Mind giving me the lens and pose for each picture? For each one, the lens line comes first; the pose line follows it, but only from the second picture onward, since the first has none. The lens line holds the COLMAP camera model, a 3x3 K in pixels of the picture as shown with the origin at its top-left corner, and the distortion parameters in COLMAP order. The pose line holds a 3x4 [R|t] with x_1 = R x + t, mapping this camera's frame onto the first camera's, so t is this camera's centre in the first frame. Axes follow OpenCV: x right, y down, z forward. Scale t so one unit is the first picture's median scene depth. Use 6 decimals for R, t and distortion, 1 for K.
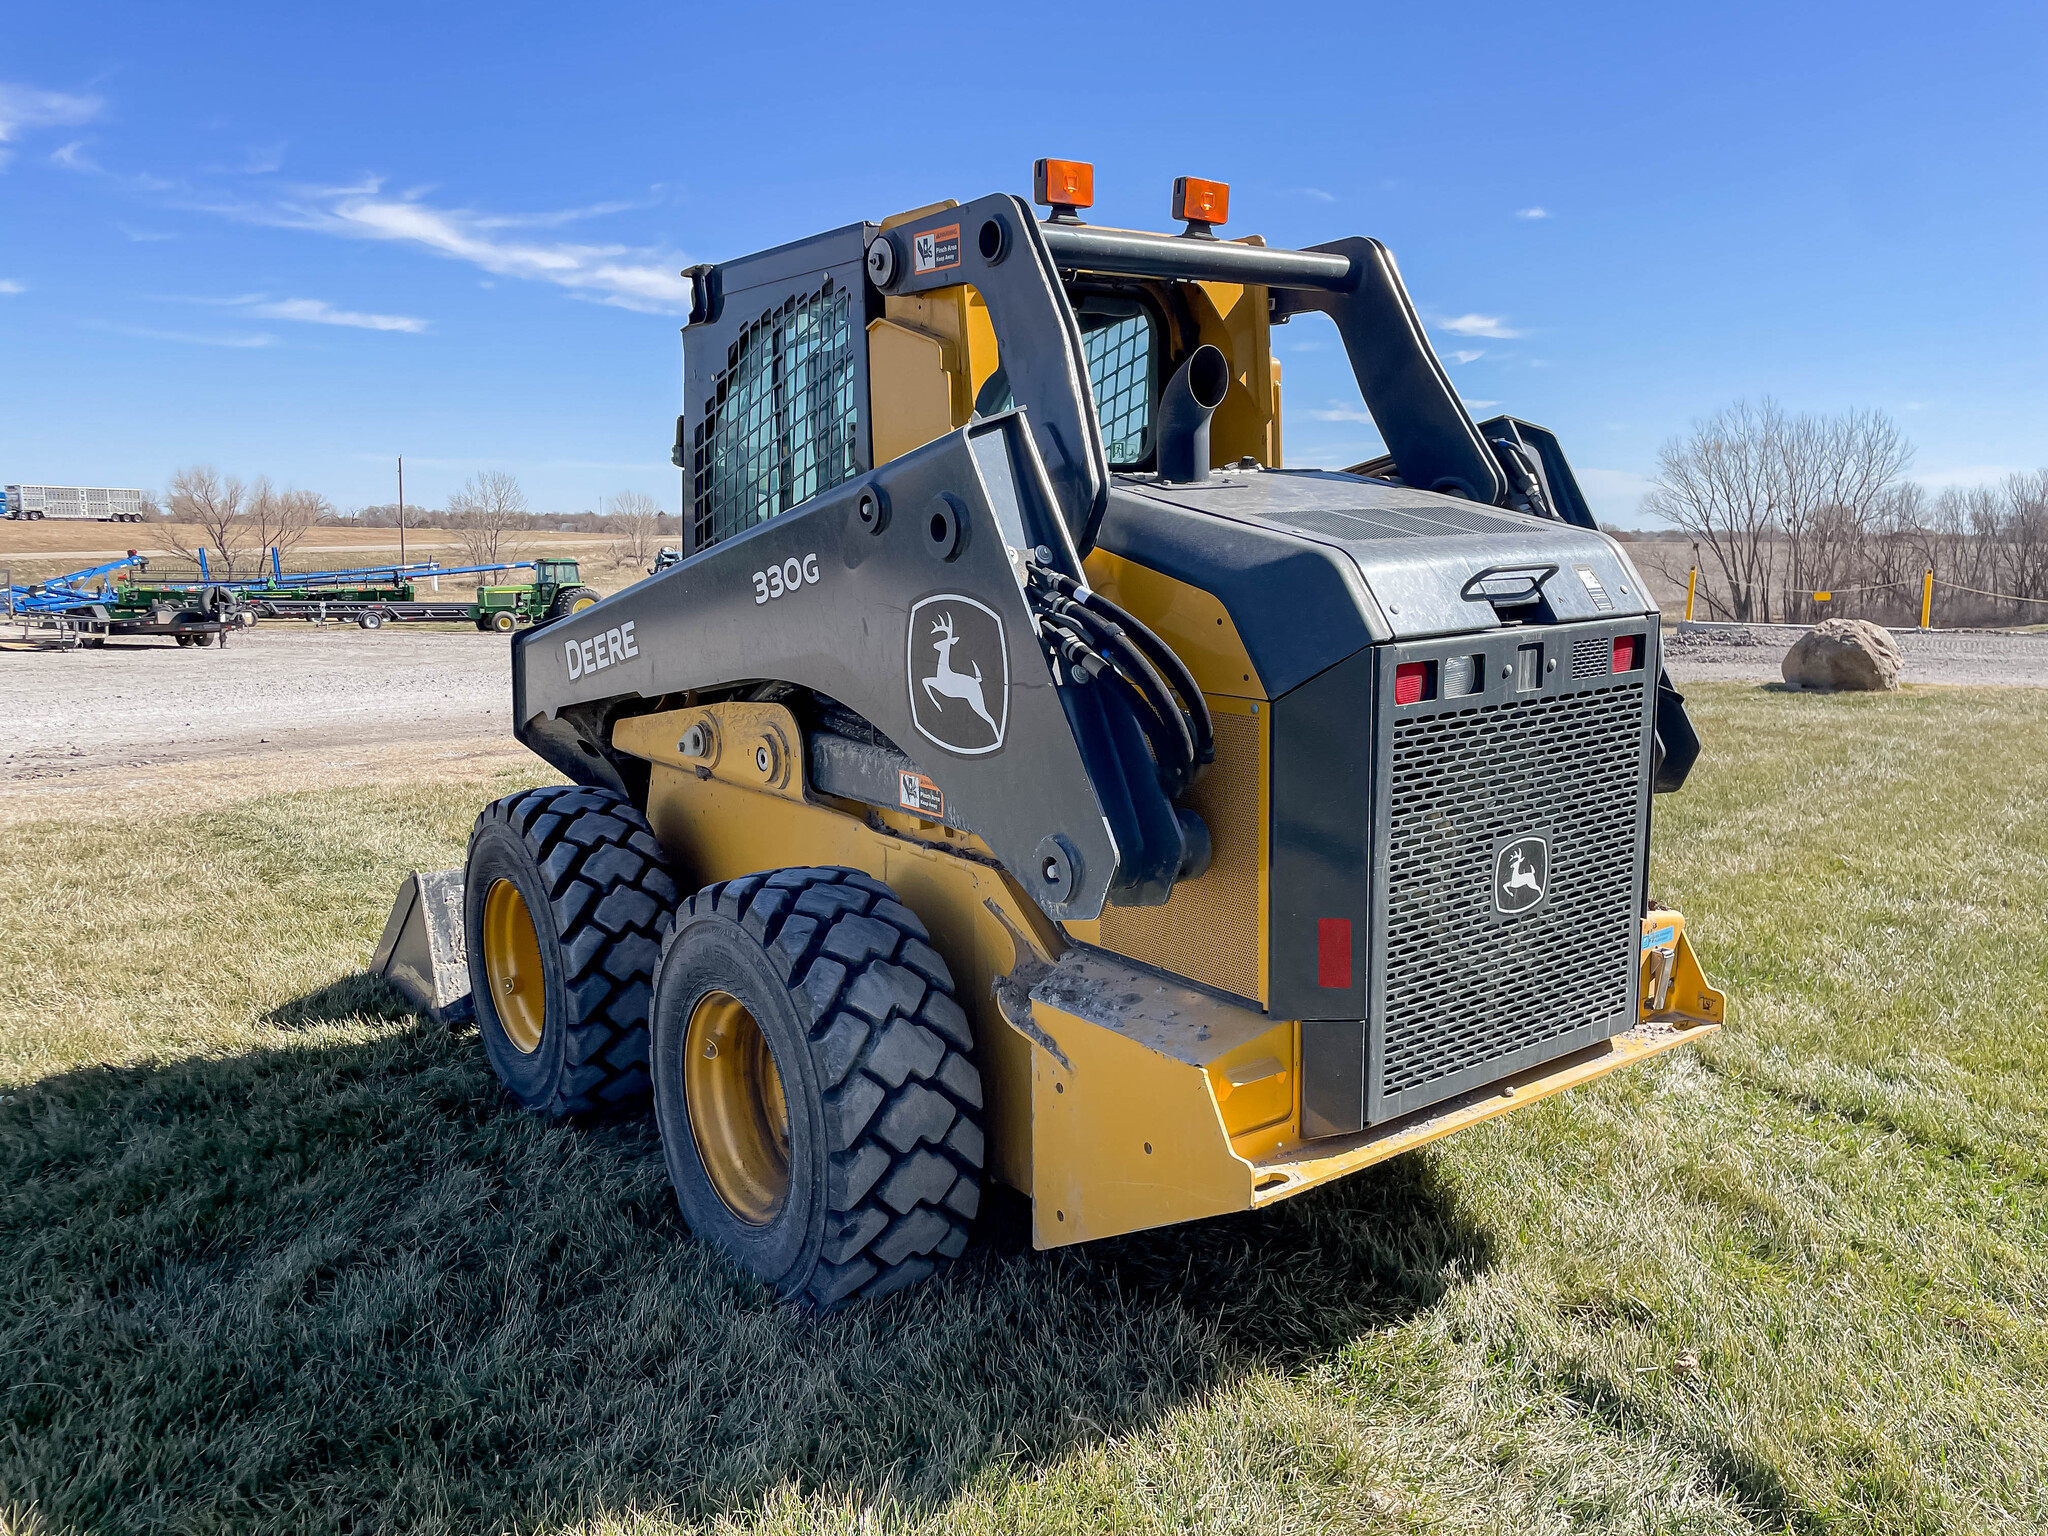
lens RADIAL K [[1542.4, 0, 1026.1], [0, 1542.4, 756.8], [0, 0, 1]] dist [0.090234, -0.112730]
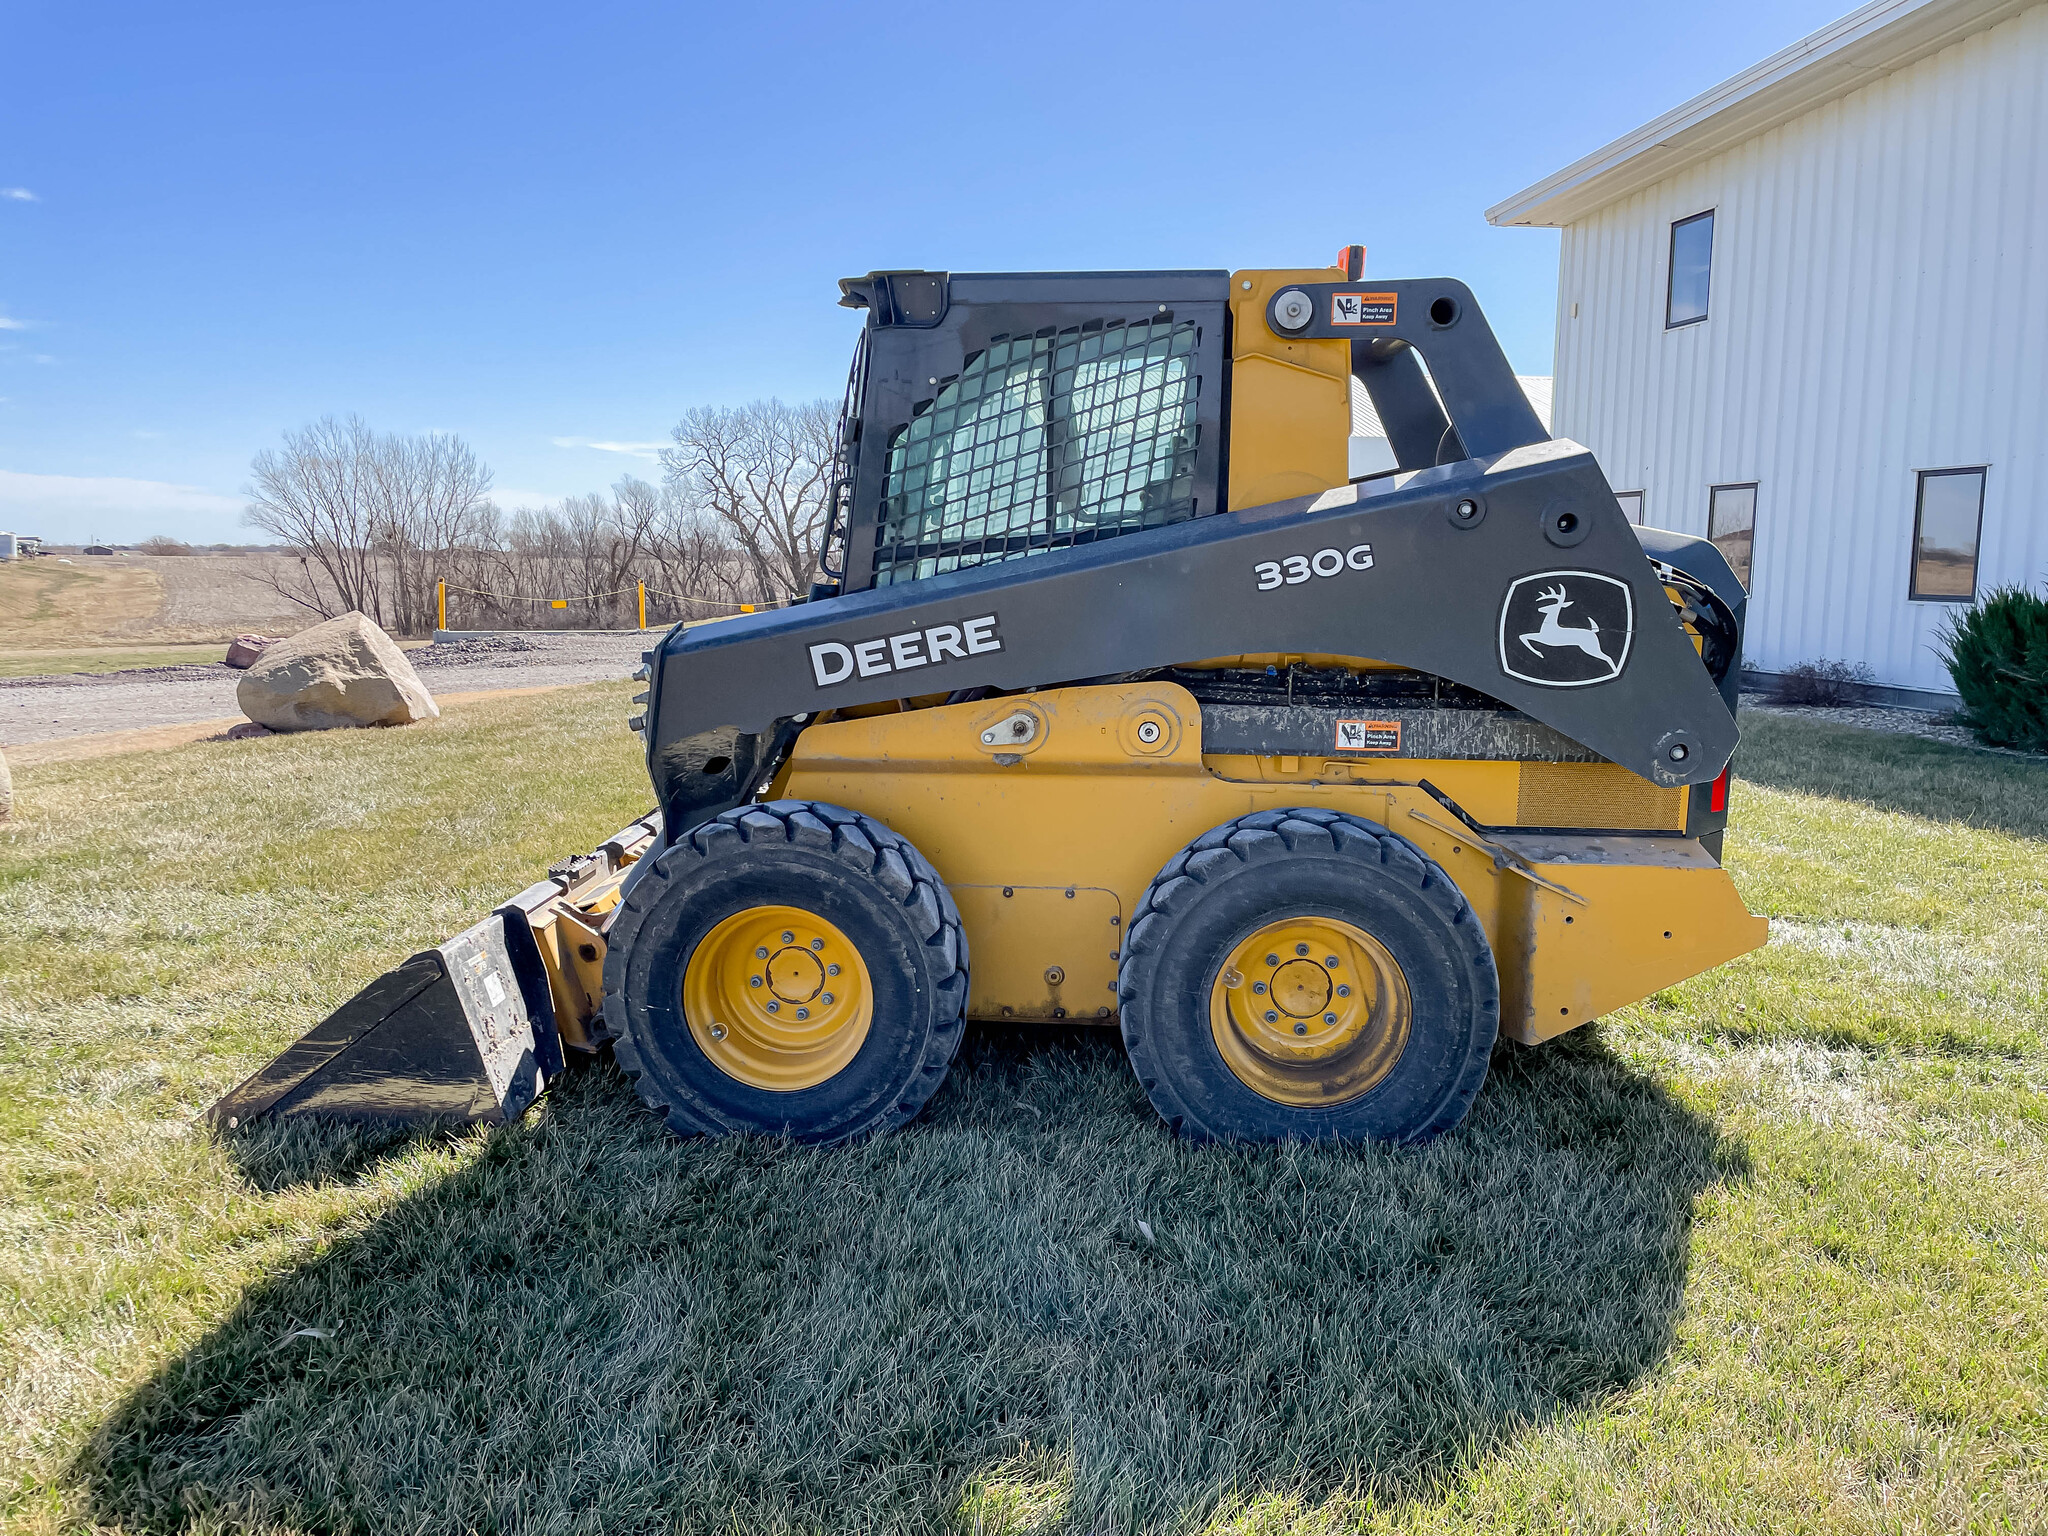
lens RADIAL K [[1538.1, 0, 980.8], [0, 1538.1, 774.9], [0, 0, 1]] dist [0.103844, -0.145397]
pose [[0.671479, -0.107928, 0.733121, -0.988149], [0.106191, 0.993140, 0.048945, -0.032554], [-0.733375, 0.044985, 0.678334, 0.303326]]
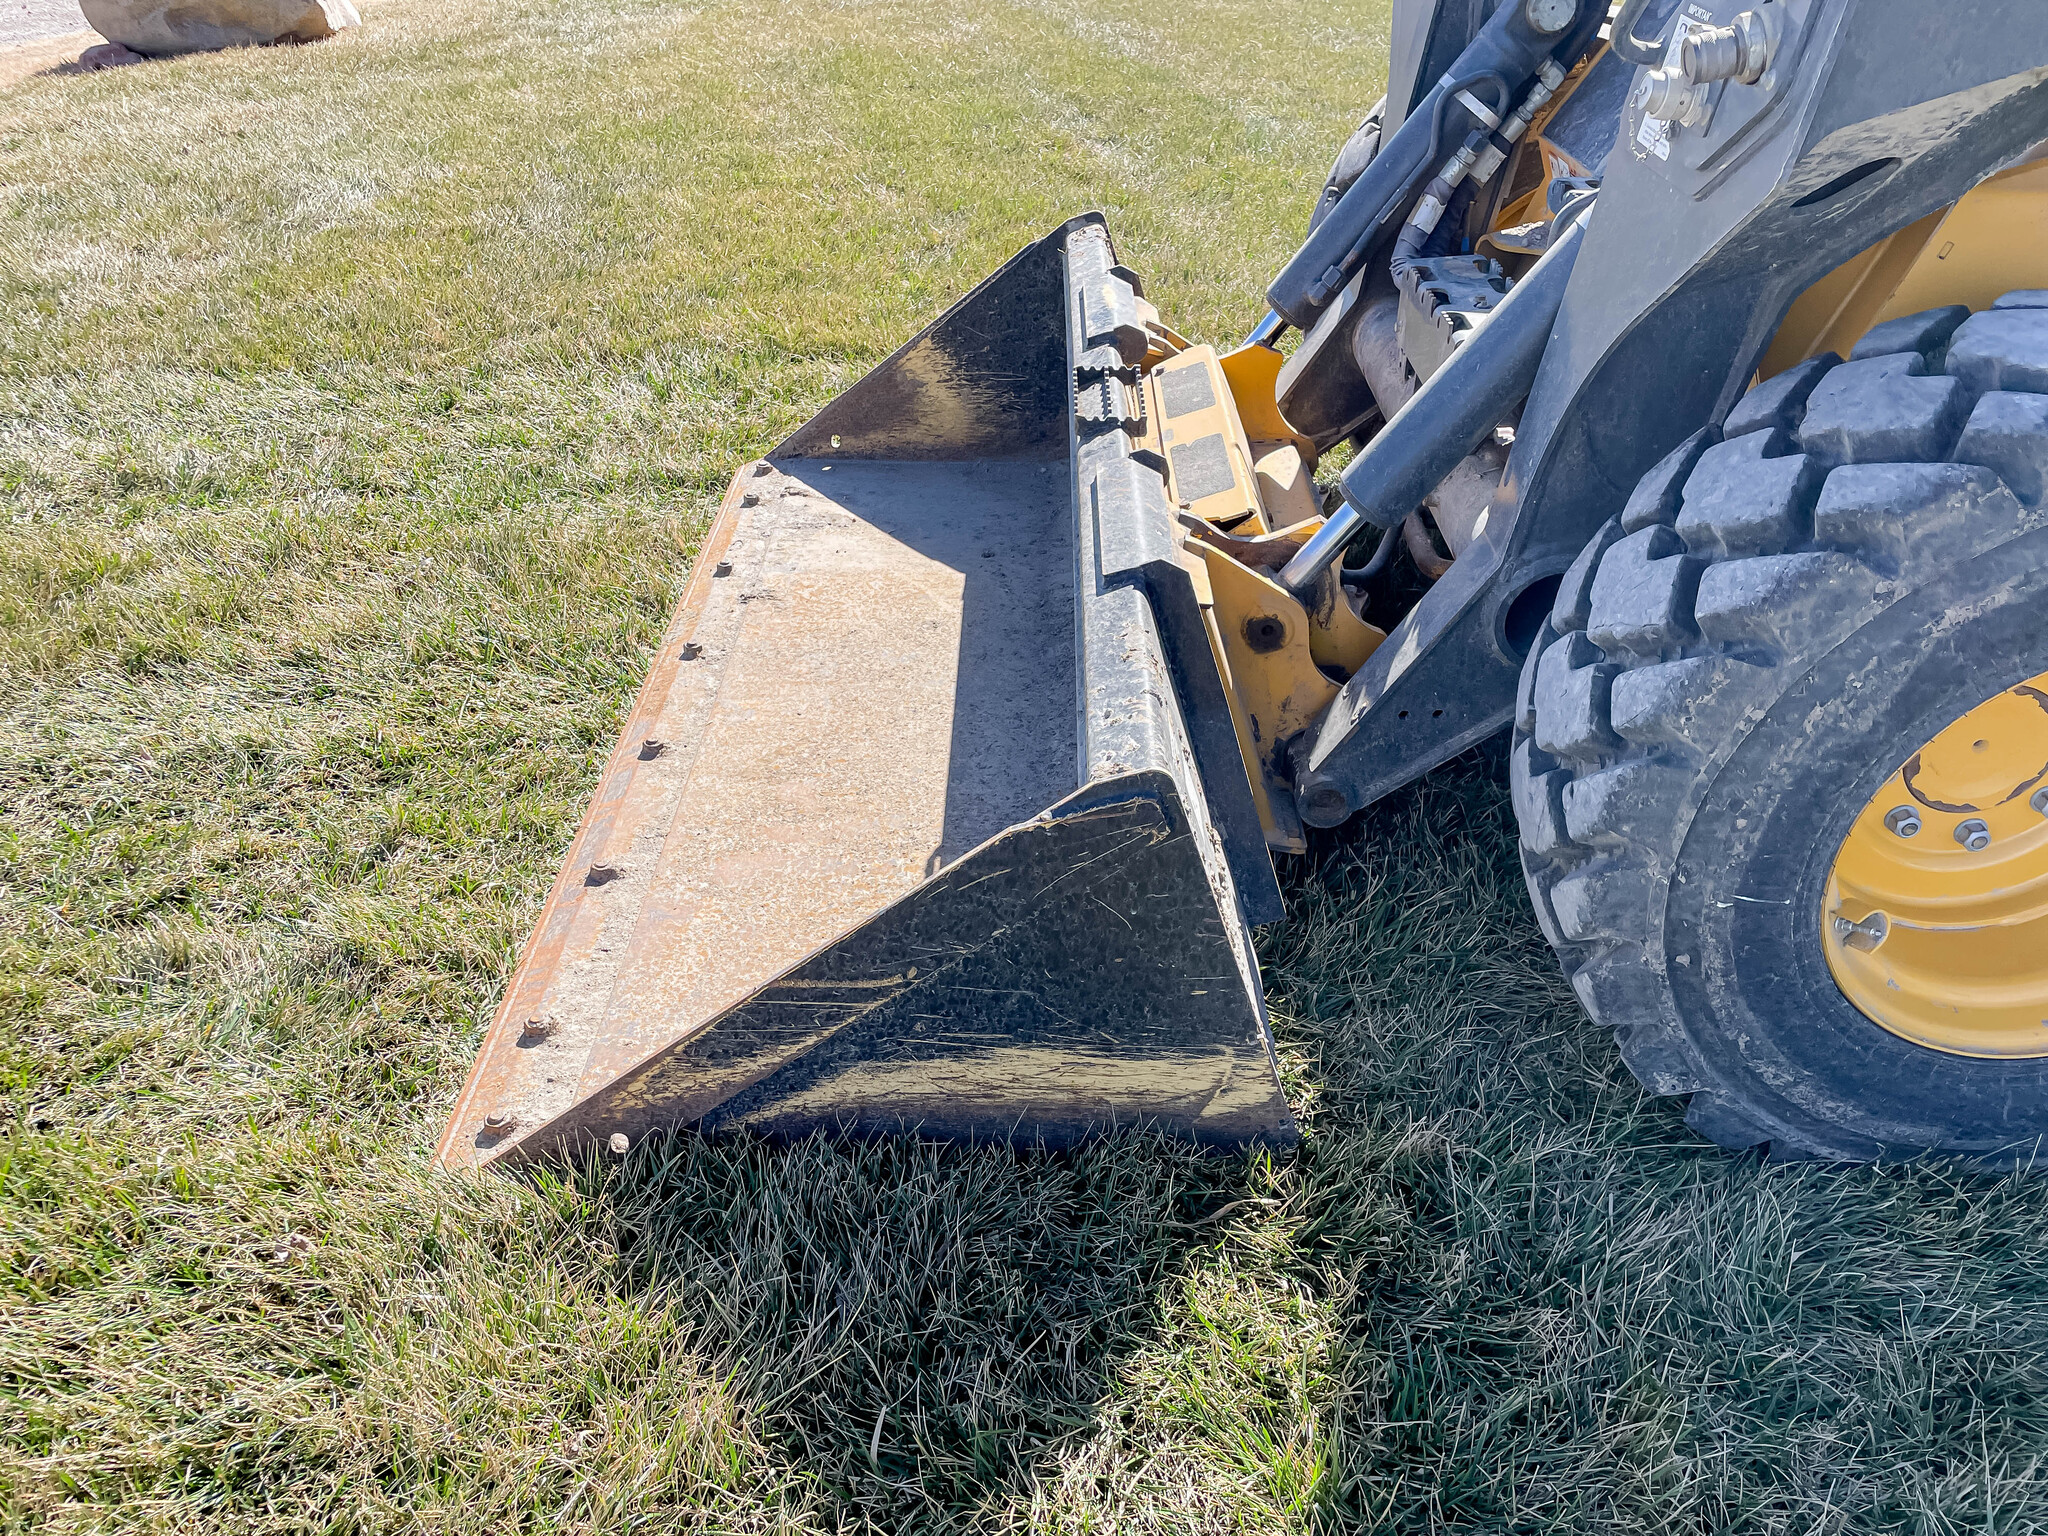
lens RADIAL K [[1542.4, 0, 1026.1], [0, 1542.4, 756.8], [0, 0, 1]] dist [0.090234, -0.112730]
pose [[0.609470, -0.422492, 0.670855, -0.757026], [0.123524, 0.886445, 0.446046, -0.076919], [-0.783127, -0.188985, 0.592450, 1.066584]]
